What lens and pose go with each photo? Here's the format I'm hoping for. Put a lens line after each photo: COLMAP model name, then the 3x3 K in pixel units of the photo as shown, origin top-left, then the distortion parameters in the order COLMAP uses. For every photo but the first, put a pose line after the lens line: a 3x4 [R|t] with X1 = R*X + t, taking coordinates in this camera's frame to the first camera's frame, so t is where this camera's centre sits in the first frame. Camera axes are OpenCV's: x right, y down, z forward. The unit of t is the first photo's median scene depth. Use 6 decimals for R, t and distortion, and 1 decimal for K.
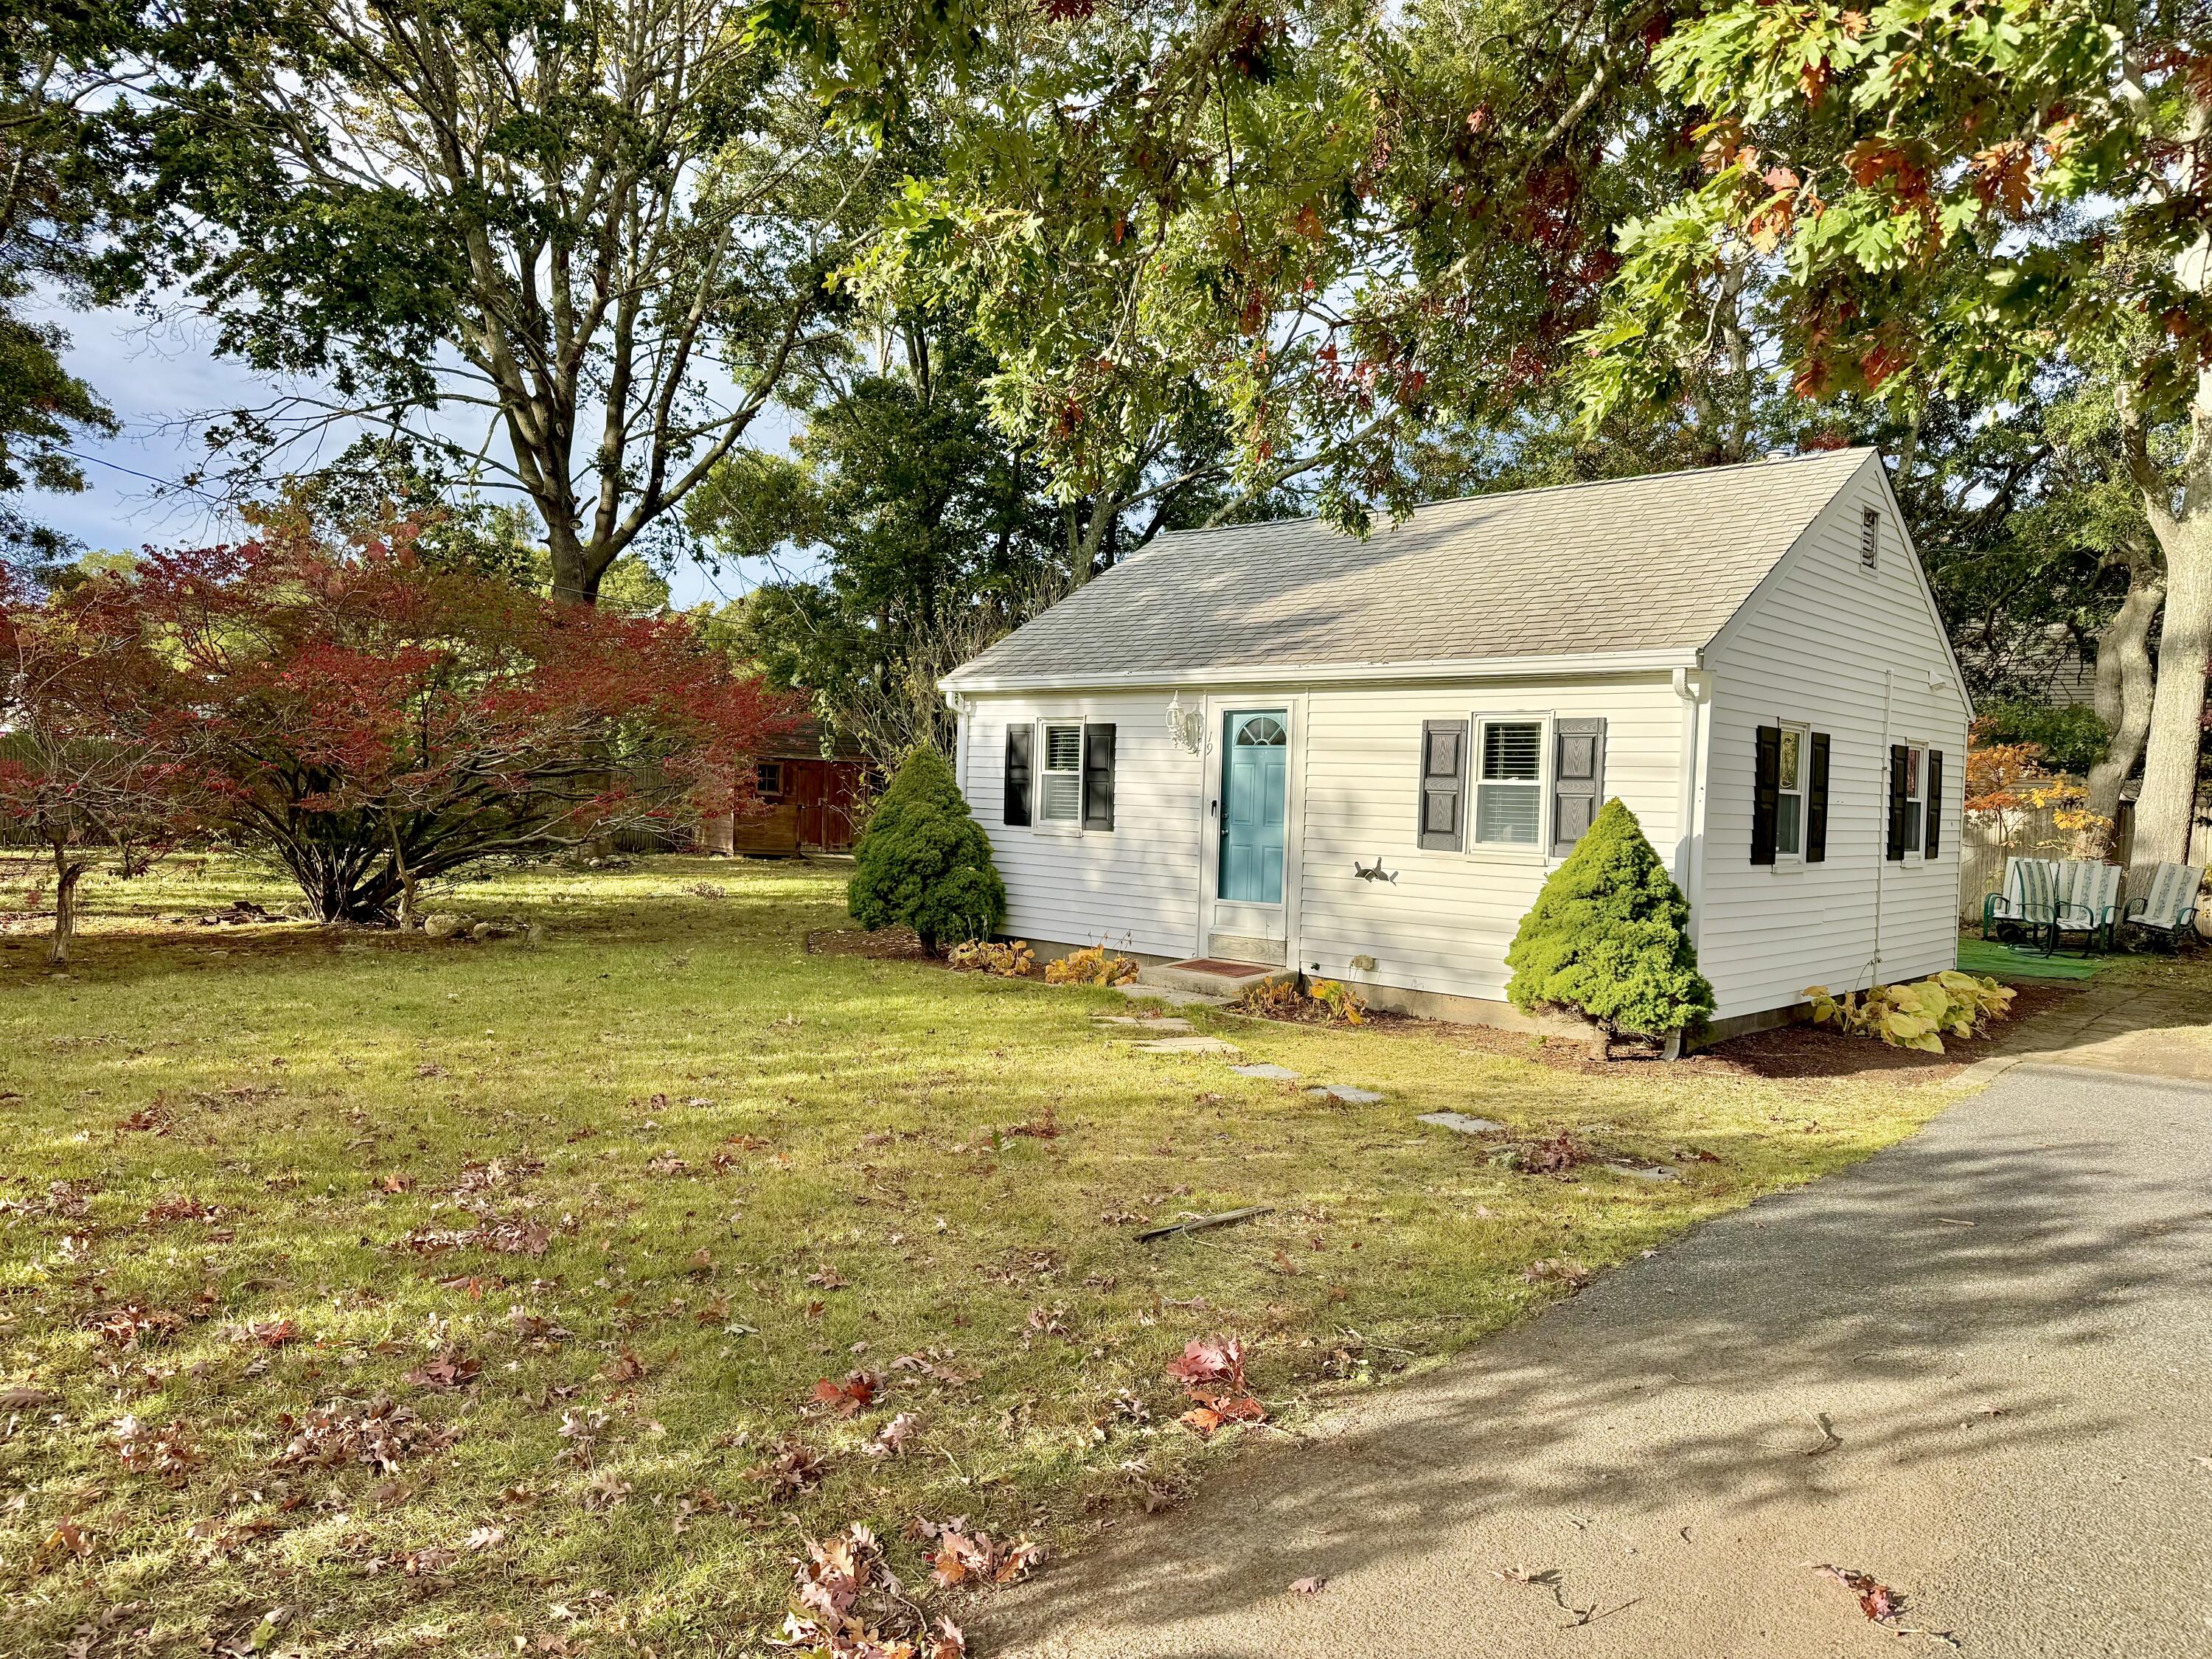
lens RADIAL K [[1565.2, 0, 1121.9], [0, 1565.2, 826.3], [0, 0, 1]] dist [-0.026108, -0.007483]
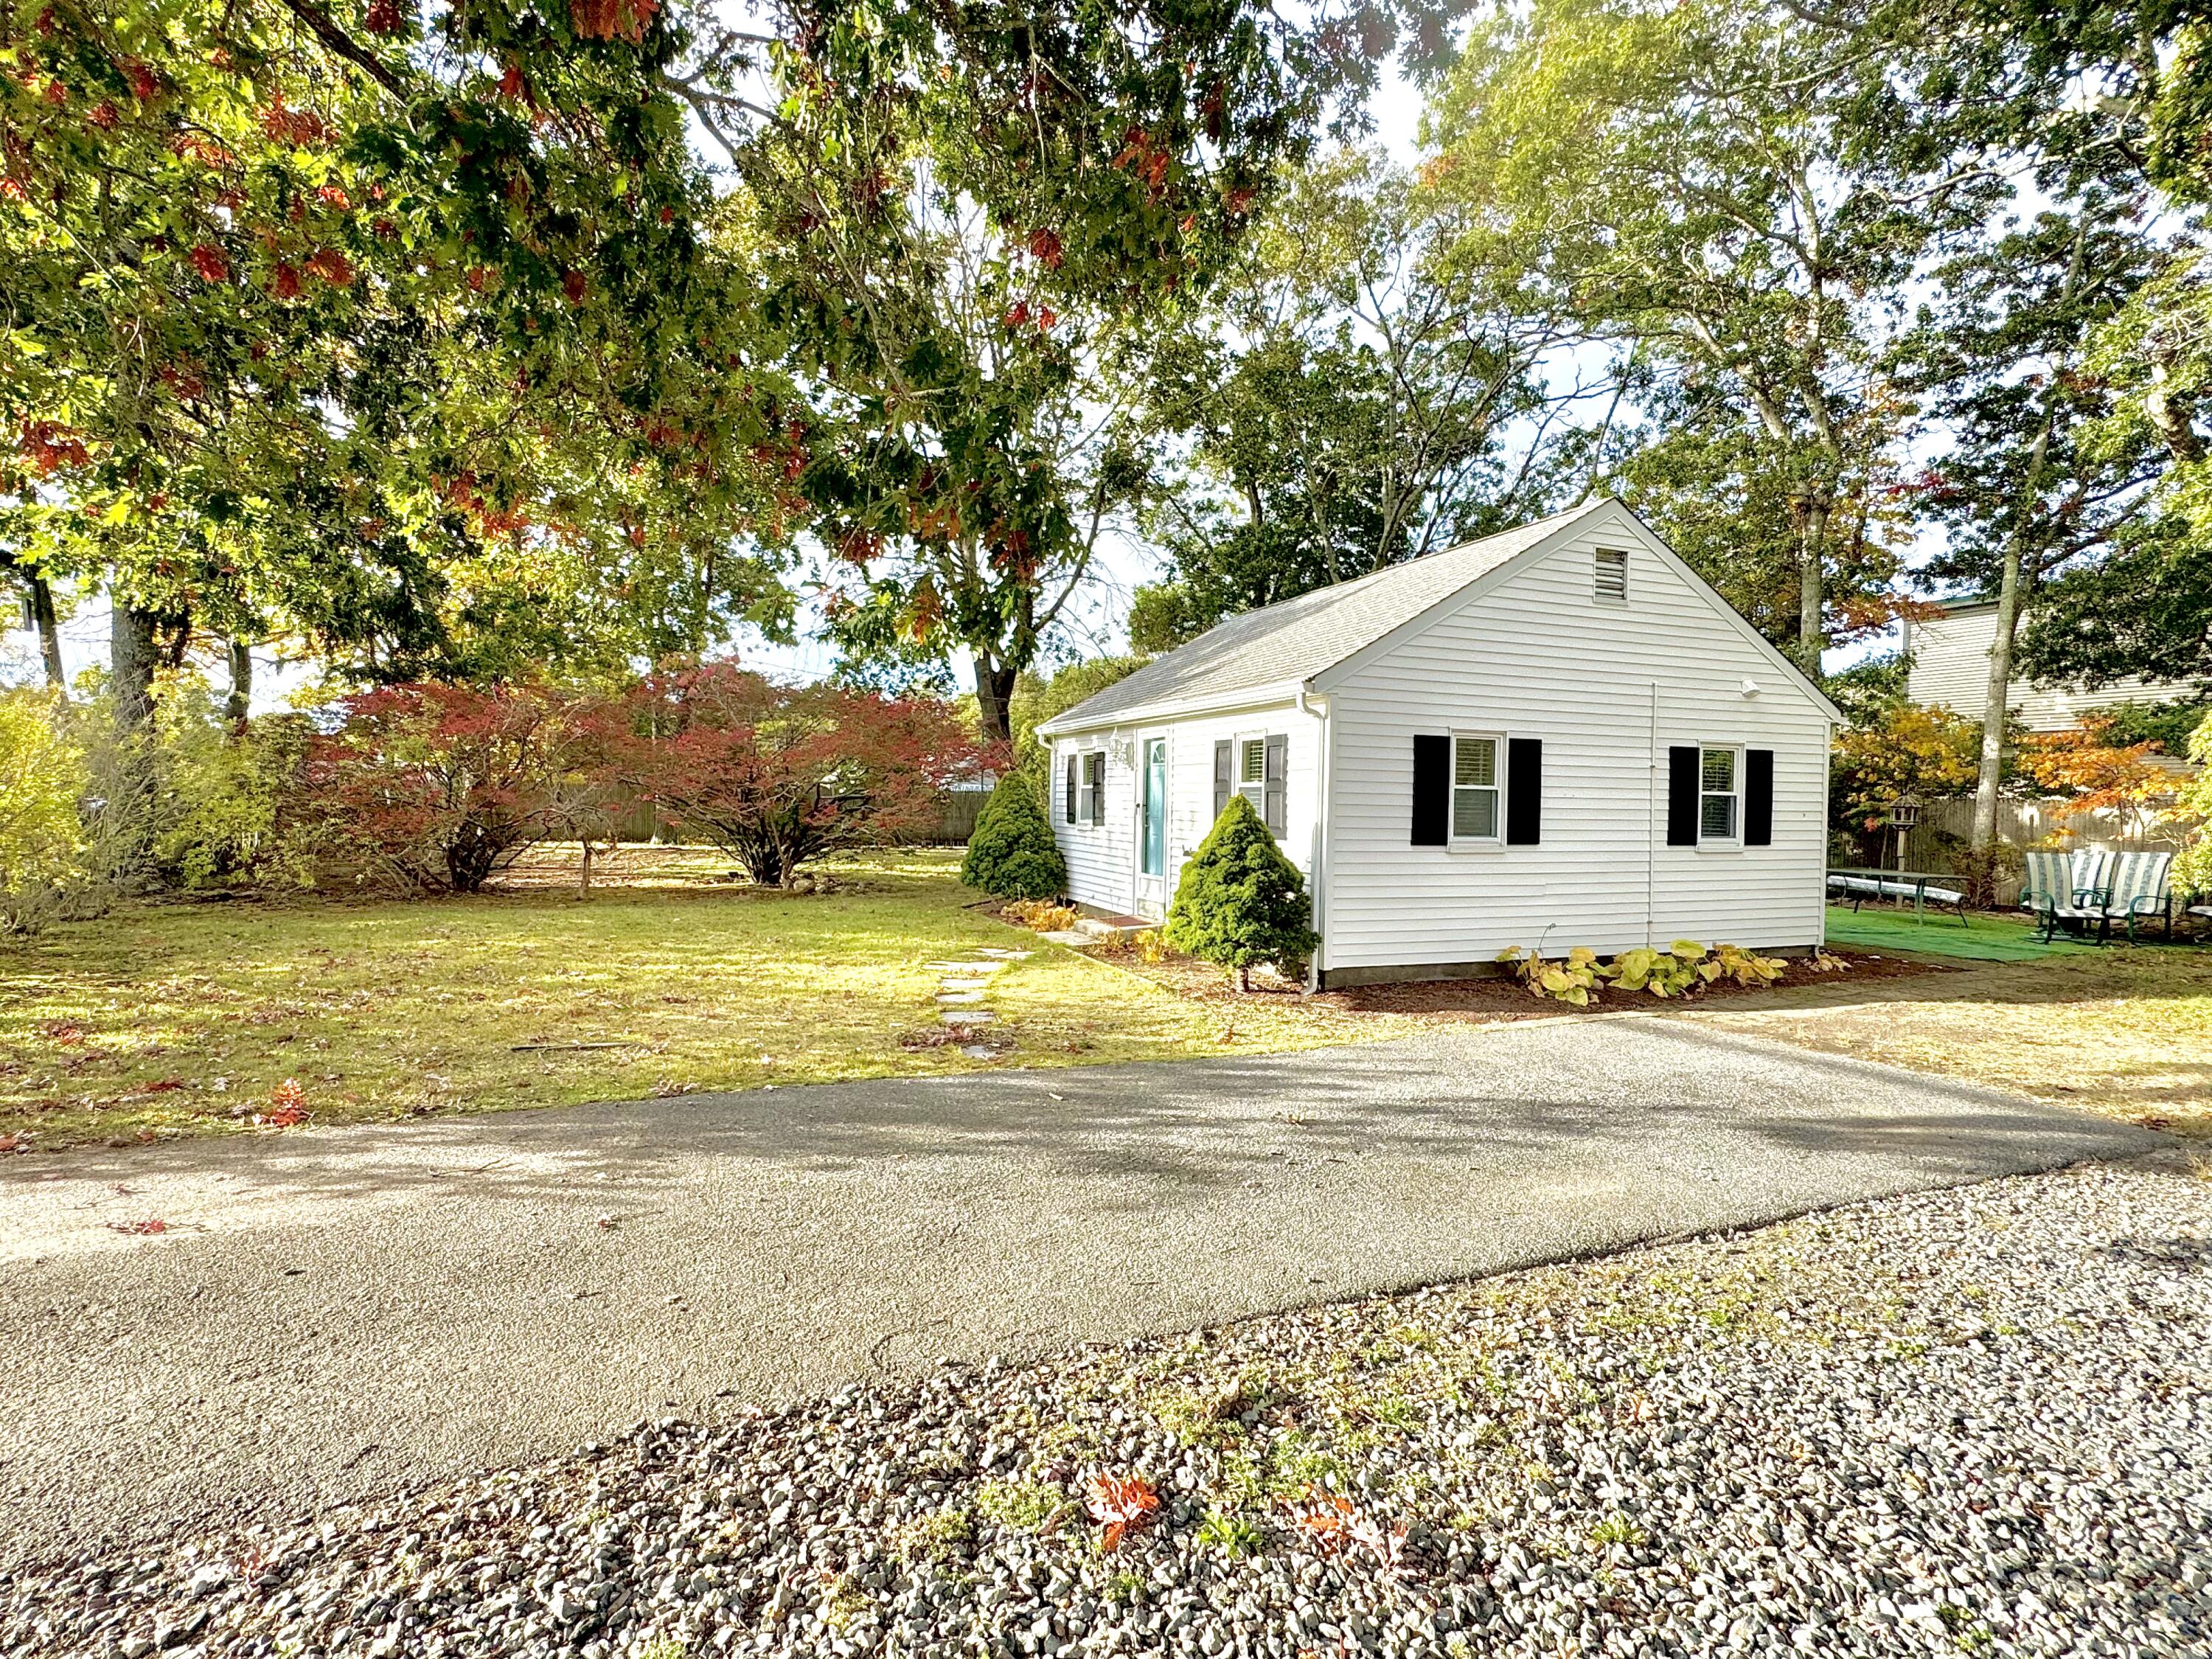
lens RADIAL K [[1091.9, 0, 1104.4], [0, 1091.9, 834.4], [0, 0, 1]] dist [-0.004246, 0.001099]
pose [[0.895506, -0.006673, -0.444999, 0.517795], [0.005799, 0.999978, -0.003326, 0.016219], [0.445012, 0.000397, 0.895525, 0.095488]]
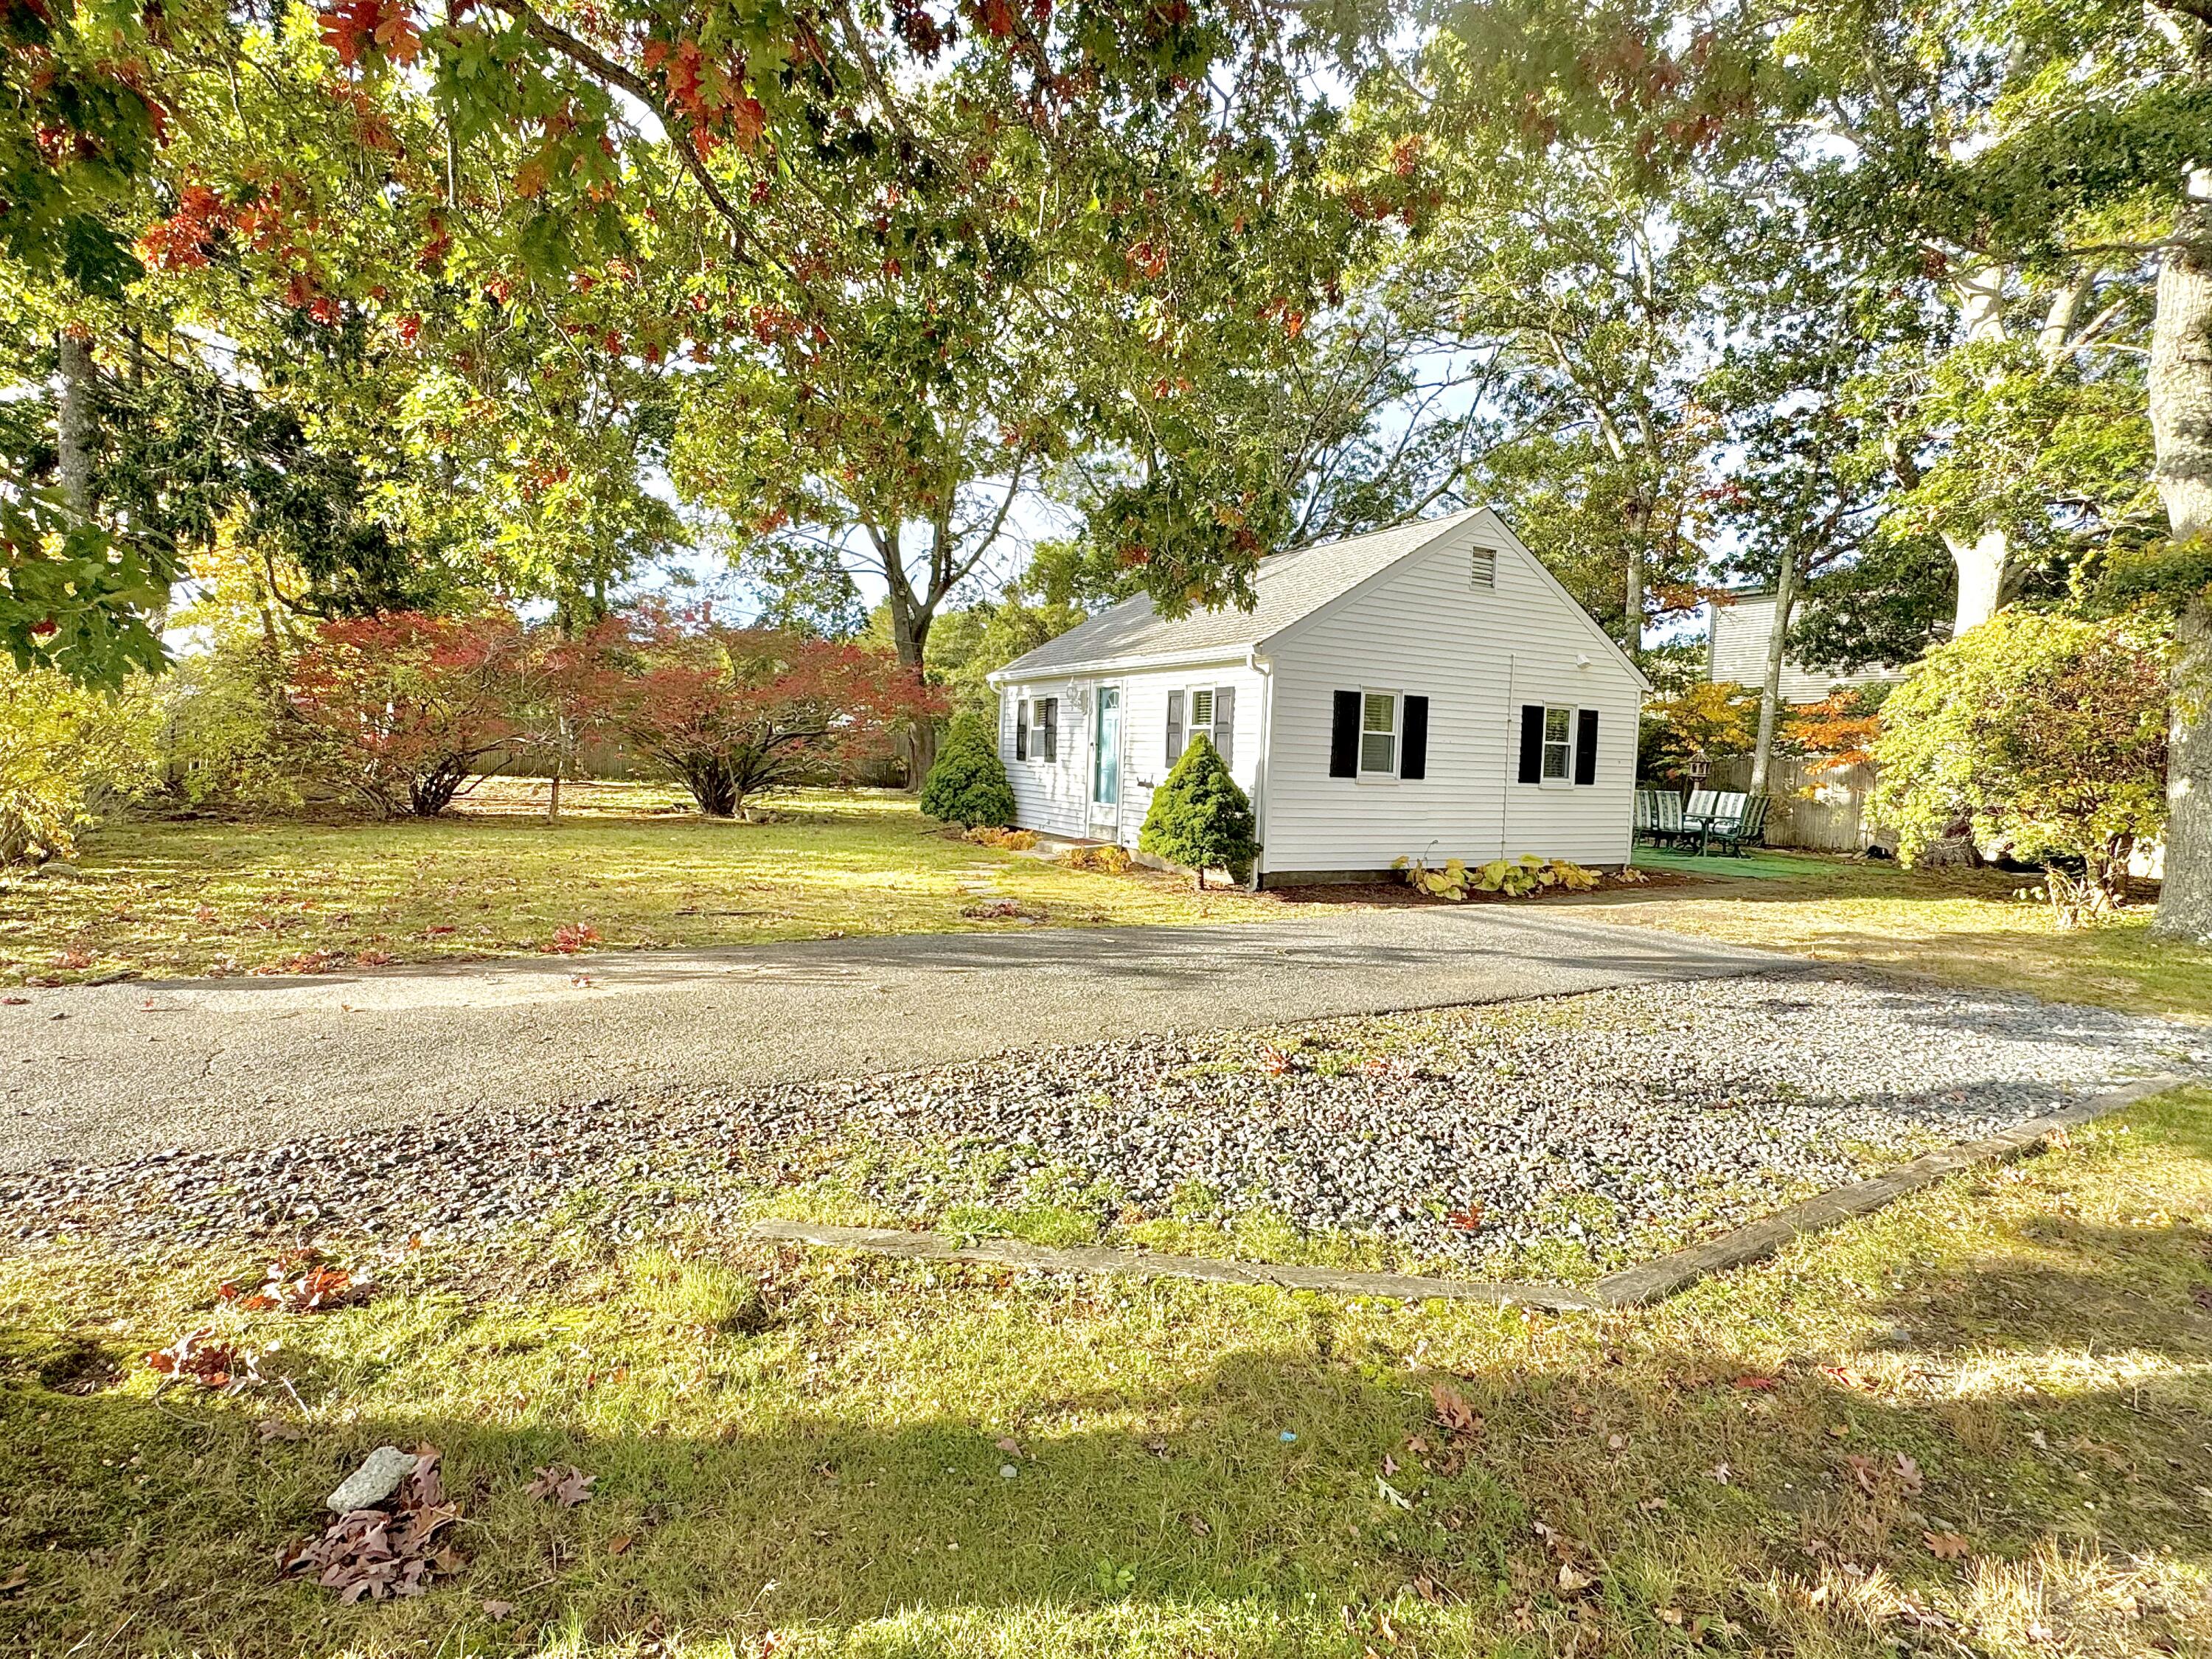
lens RADIAL K [[1091.9, 0, 1118.1], [0, 1091.9, 830.3], [0, 0, 1]] dist [-0.004246, 0.001099]
pose [[0.947155, 0.020363, -0.320129, 0.503091], [-0.009316, 0.999308, 0.036004, 0.037752], [0.320640, -0.031119, 0.946690, -0.116472]]
